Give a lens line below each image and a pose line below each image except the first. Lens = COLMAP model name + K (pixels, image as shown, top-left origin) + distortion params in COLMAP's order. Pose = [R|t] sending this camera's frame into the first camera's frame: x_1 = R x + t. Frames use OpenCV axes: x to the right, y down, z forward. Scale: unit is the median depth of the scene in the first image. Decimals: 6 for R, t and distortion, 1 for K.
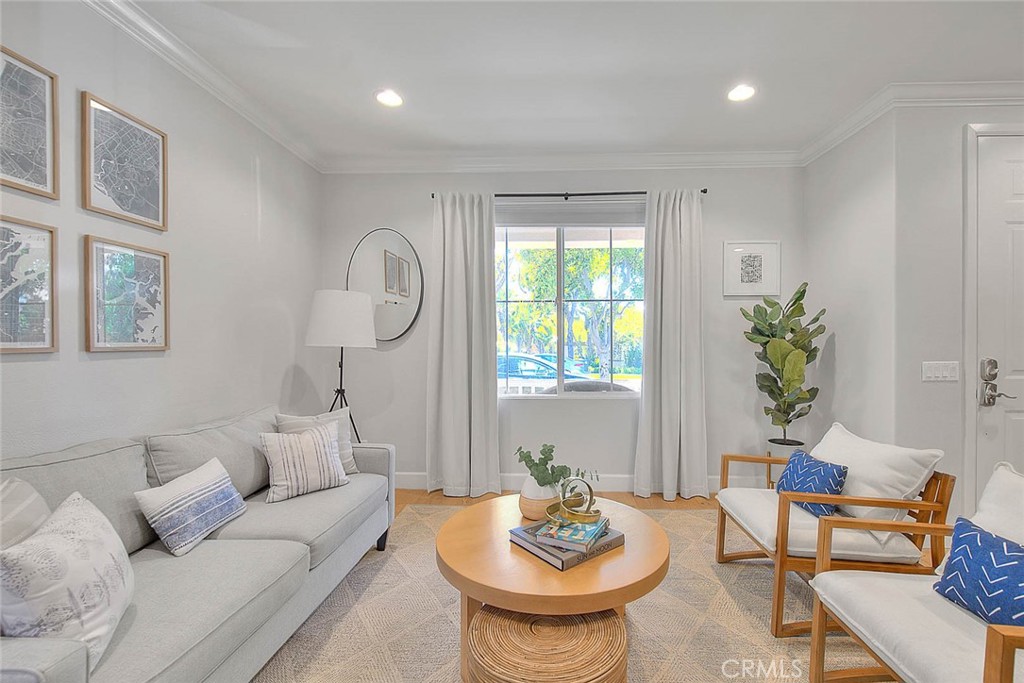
lens RADIAL K [[438.6, 0, 512.0], [0, 438.6, 341.5], [0, 0, 1]] dist [-0.002031, -0.000611]
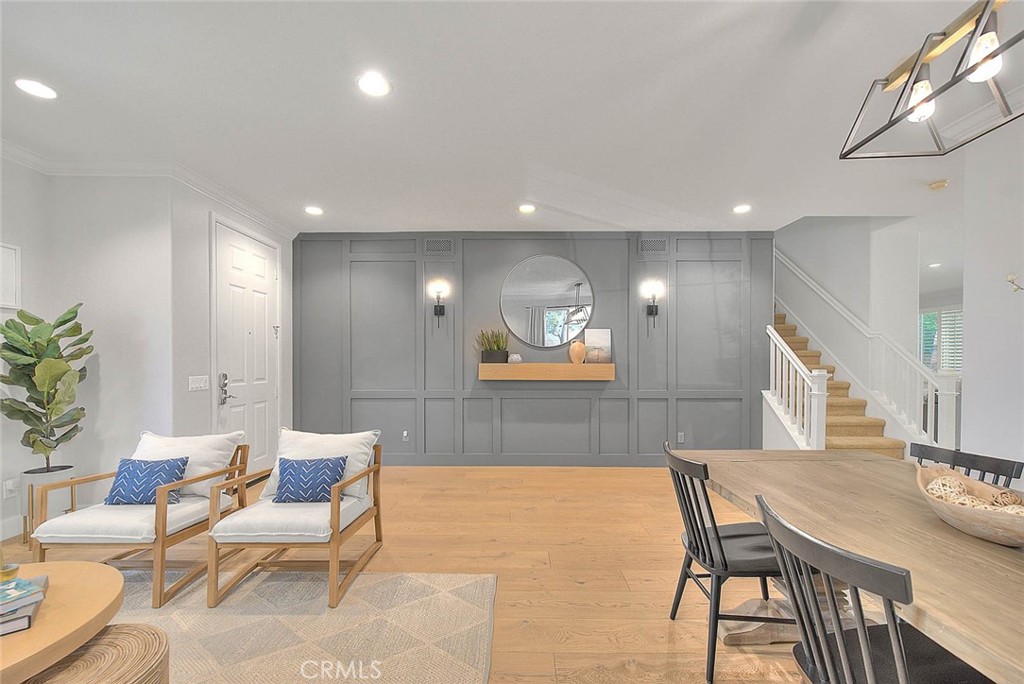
lens RADIAL K [[427.0, 0, 510.8], [0, 427.0, 364.1], [0, 0, 1]] dist [-0.000485, -0.000099]
pose [[-0.022935, -0.004785, 0.999726, -0.499401], [0.001477, 0.999987, 0.004820, 0.003057], [-0.999736, 0.001587, -0.022928, 0.056267]]
